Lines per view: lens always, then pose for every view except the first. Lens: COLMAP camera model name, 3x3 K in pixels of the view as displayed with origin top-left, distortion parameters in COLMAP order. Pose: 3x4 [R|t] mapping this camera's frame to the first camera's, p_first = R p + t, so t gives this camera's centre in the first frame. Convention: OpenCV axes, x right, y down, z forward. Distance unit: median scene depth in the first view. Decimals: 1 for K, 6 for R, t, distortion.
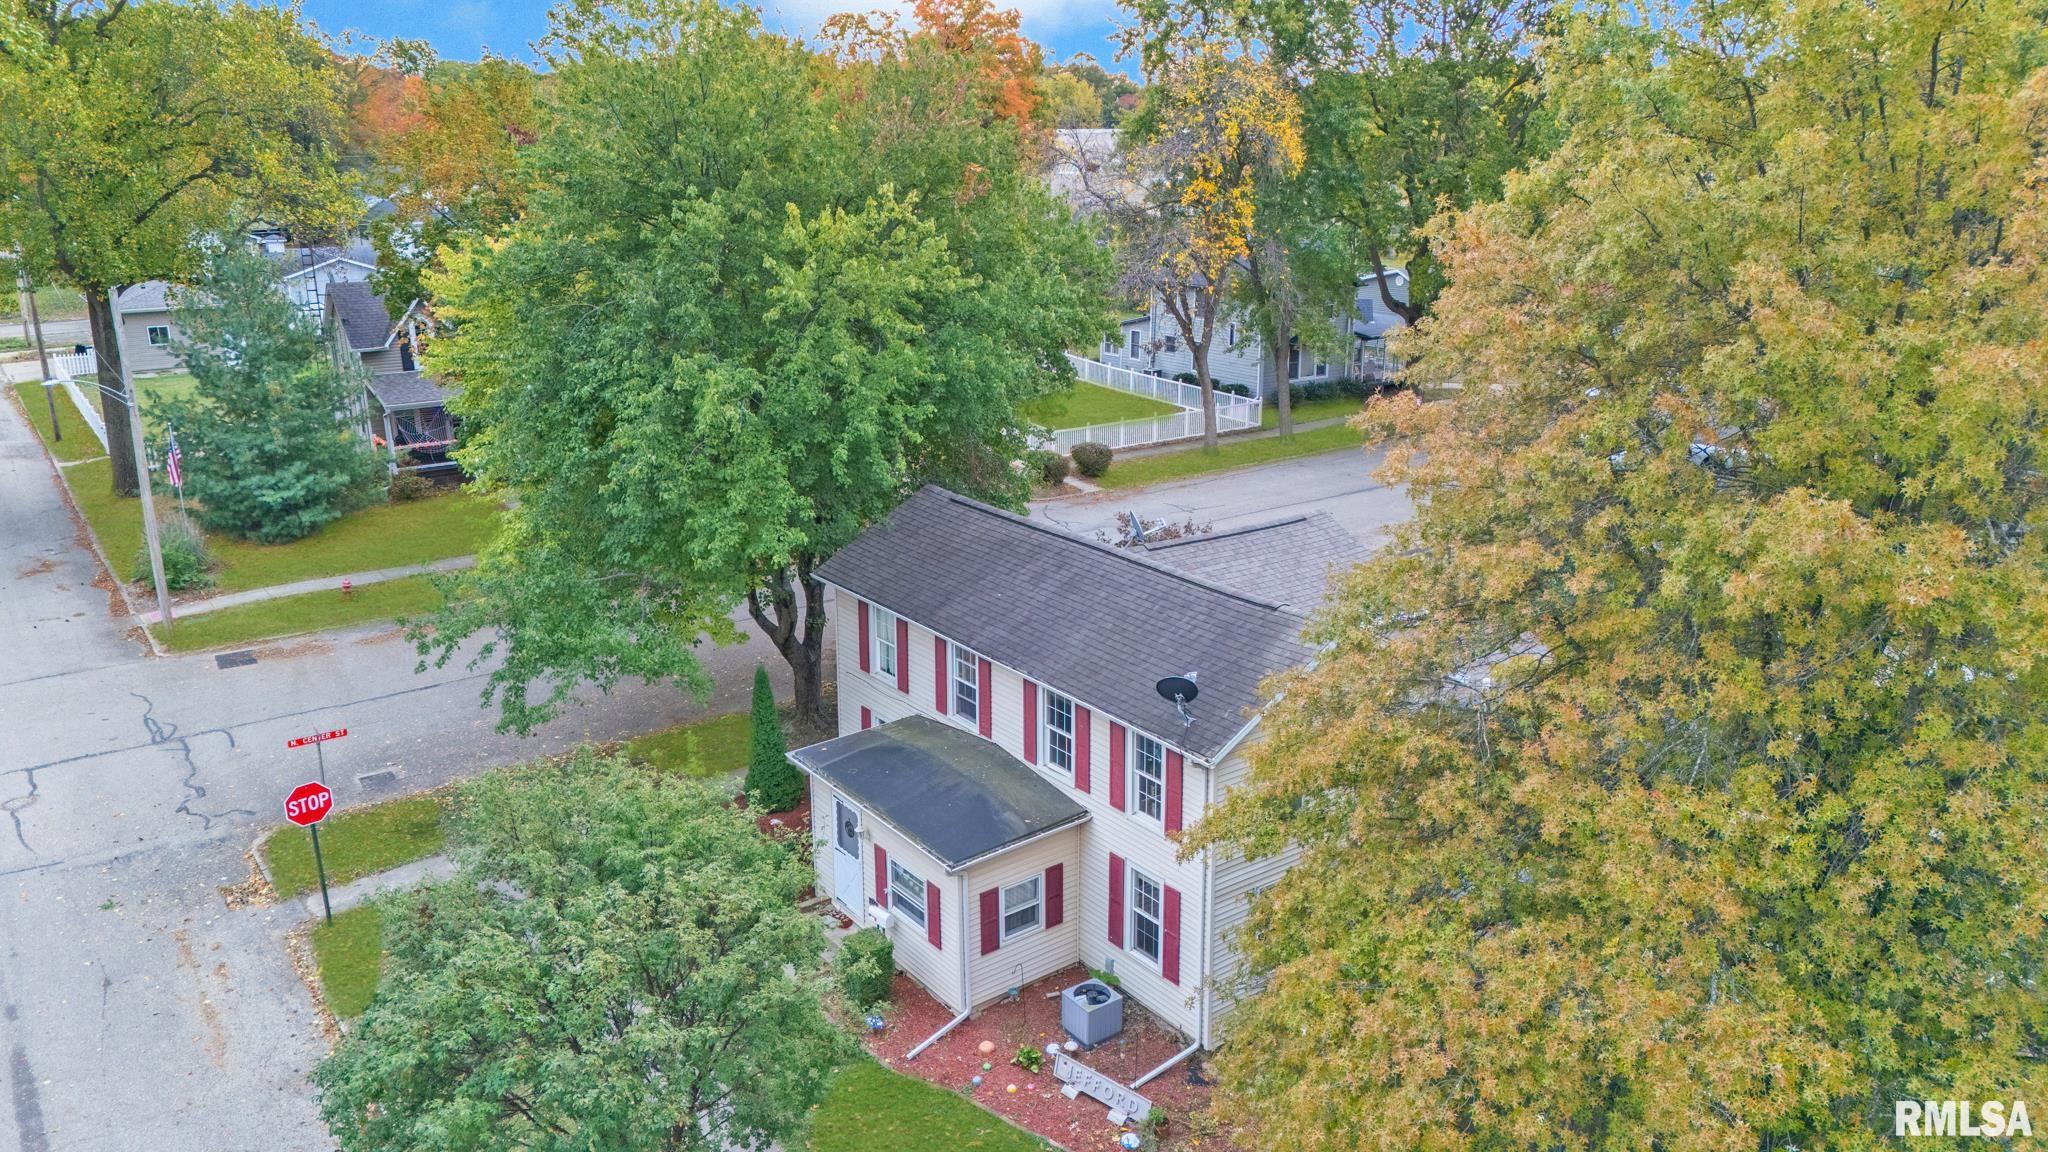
lens RADIAL K [[1451.0, 0, 1027.6], [0, 1451.0, 567.9], [0, 0, 1]] dist [0.033400, -0.010572]
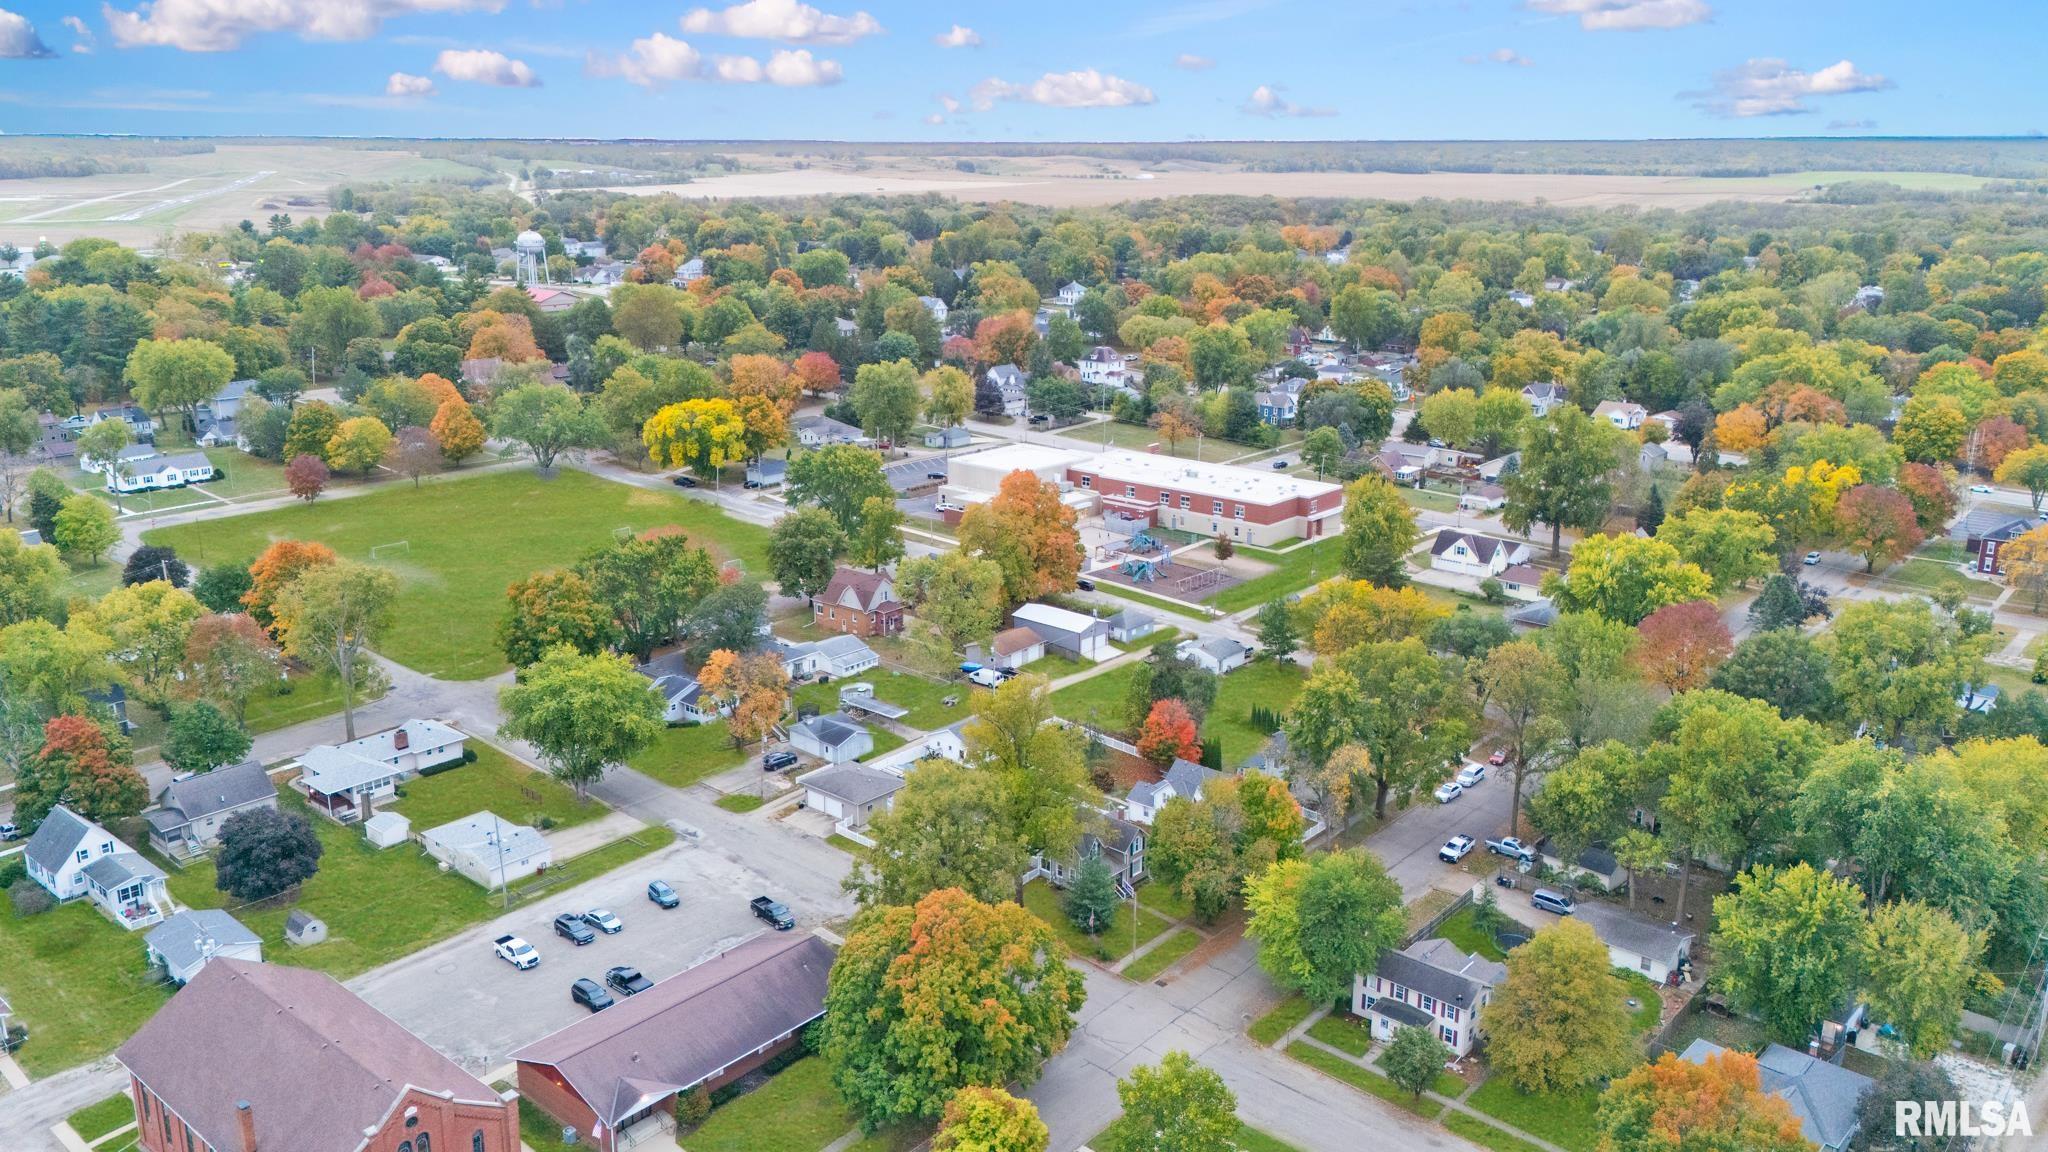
lens RADIAL K [[1451.0, 0, 1022.4], [0, 1451.0, 578.8], [0, 0, 1]] dist [0.033400, -0.010572]
pose [[0.973925, -0.048886, 0.221542, -2.616063], [0.051359, 0.998666, -0.005411, -1.540171], [-0.220982, 0.016648, 0.975136, -4.075303]]
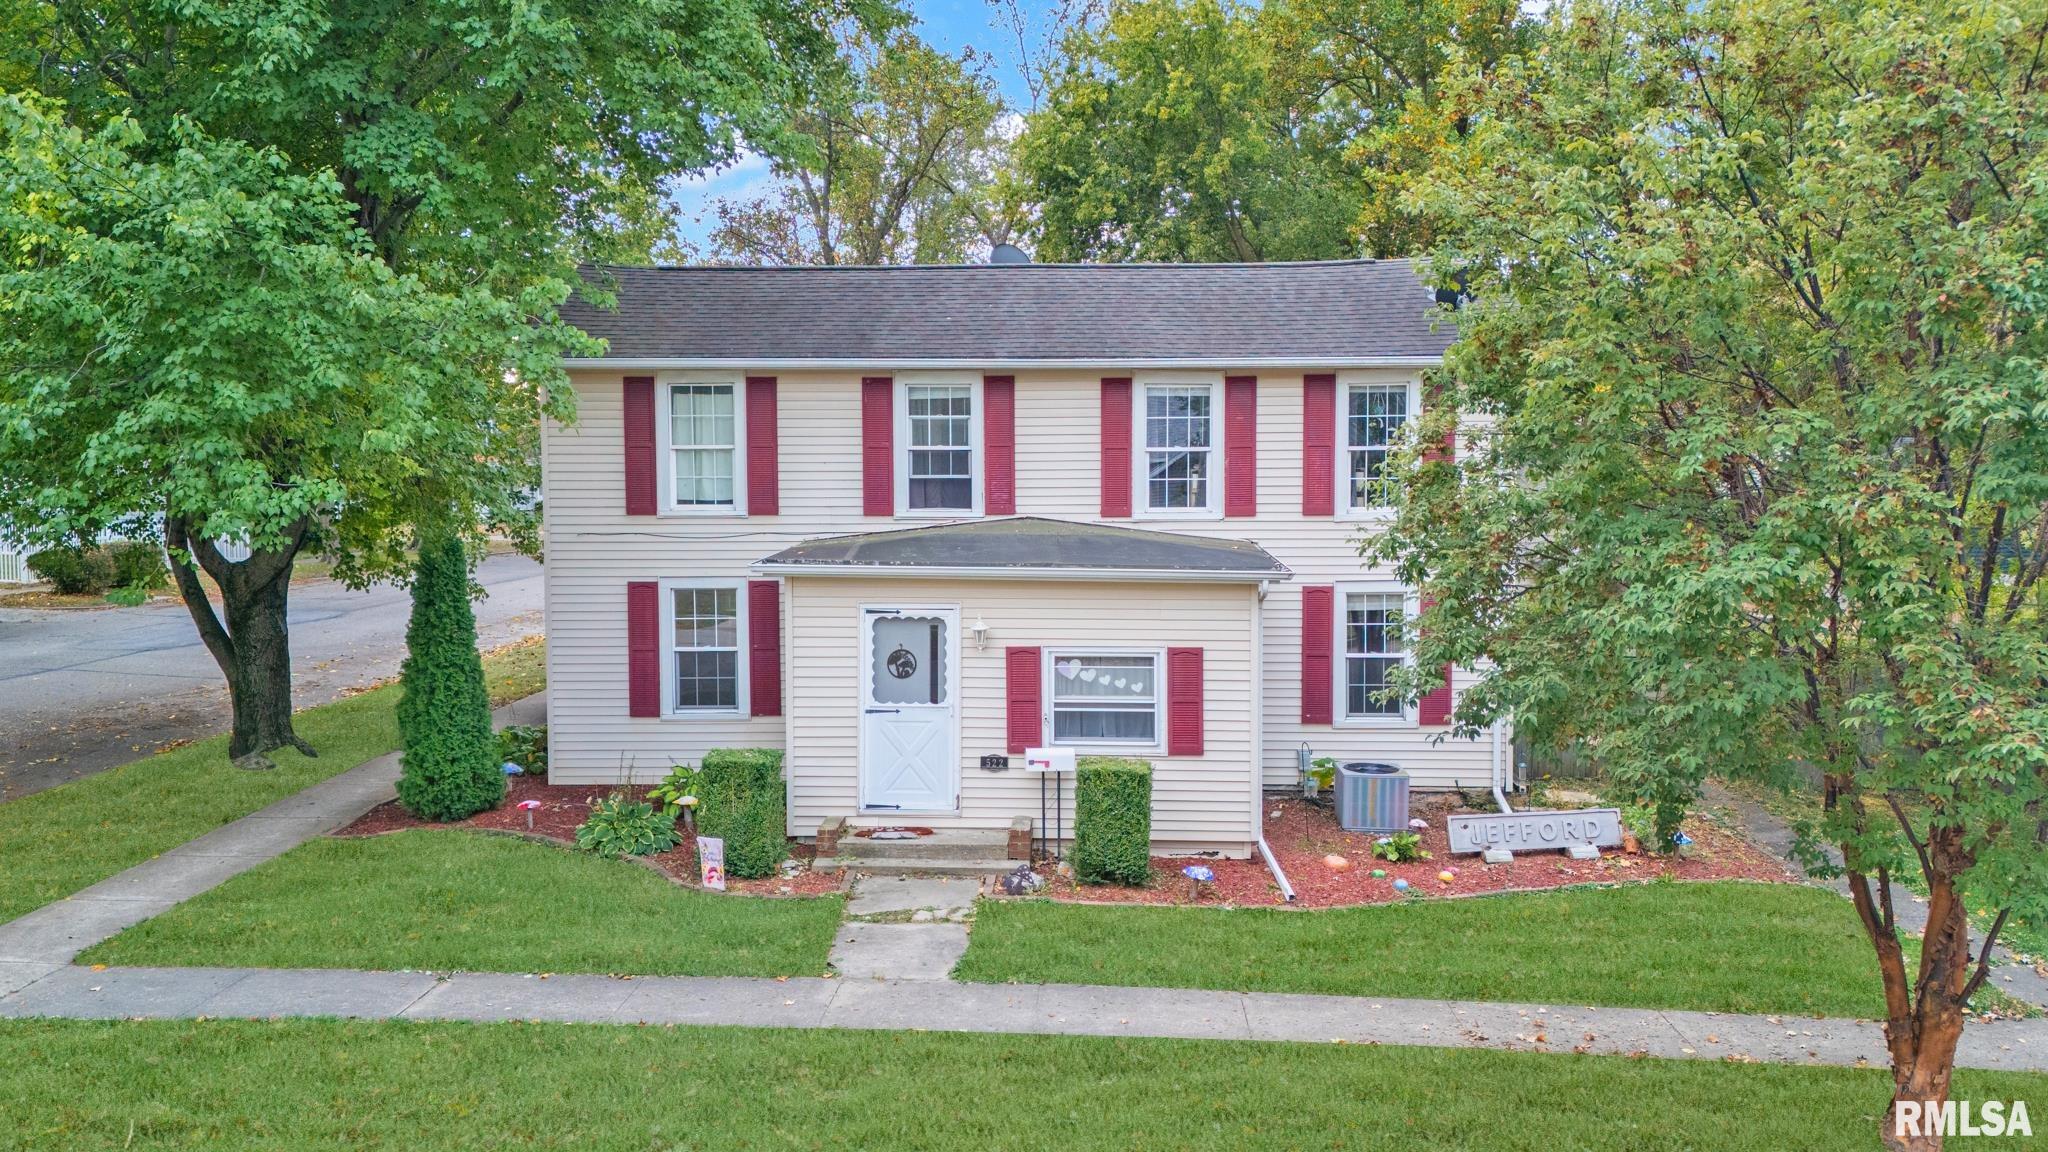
lens RADIAL K [[1451.0, 0, 1014.6], [0, 1451.0, 577.7], [0, 0, 1]] dist [0.033400, -0.010572]
pose [[0.622651, -0.034598, 0.781734, -0.566889], [0.223390, 0.965306, -0.135208, 0.247042], [-0.749935, 0.258820, 0.608777, 0.650629]]
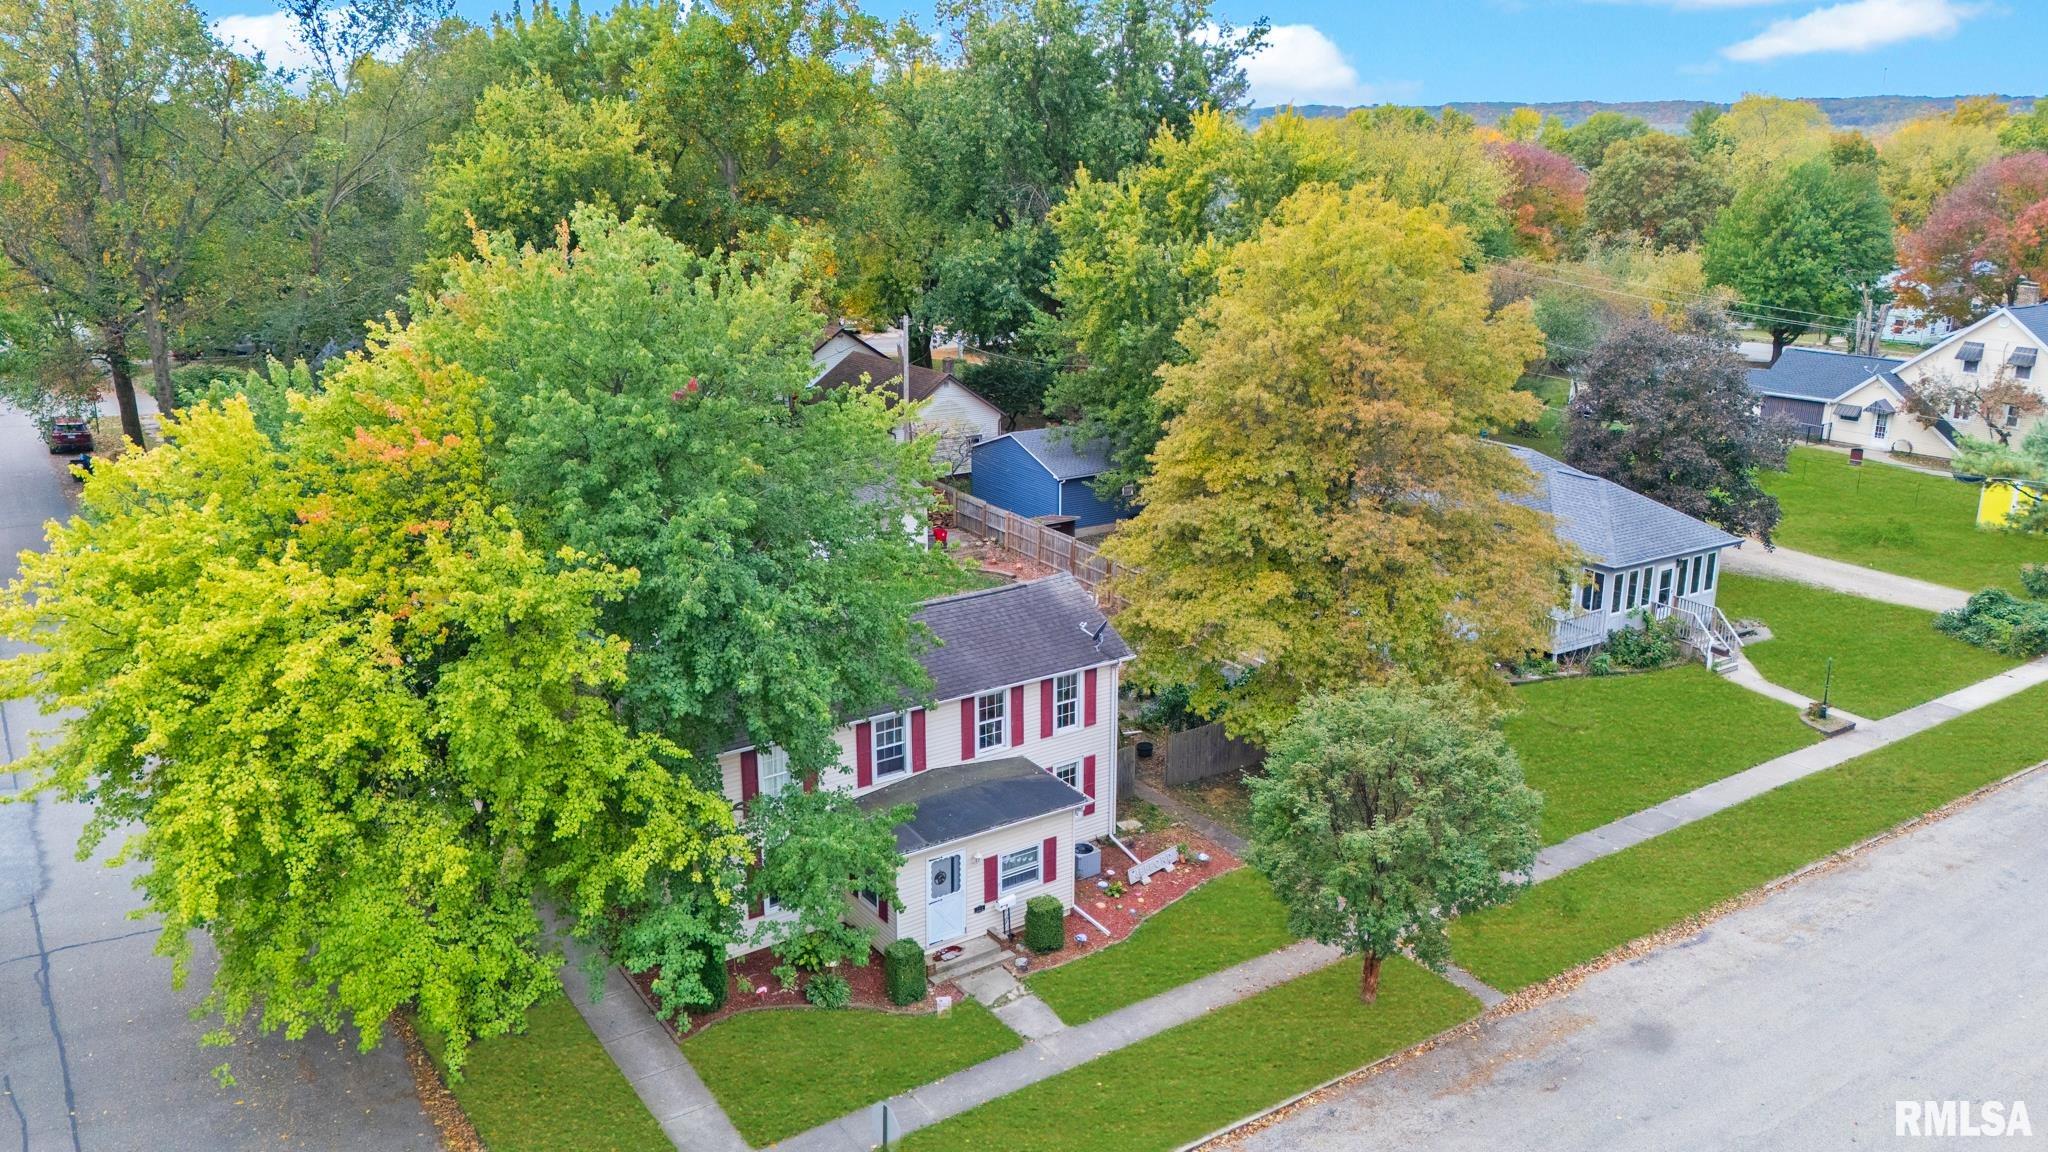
lens RADIAL K [[1451.0, 0, 1030.9], [0, 1451.0, 577.0], [0, 0, 1]] dist [0.033400, -0.010572]
pose [[0.022127, -0.256592, 0.966266, -1.308901], [0.292121, 0.925984, 0.239206, -0.344169], [-0.956125, 0.276973, 0.095445, 0.784556]]
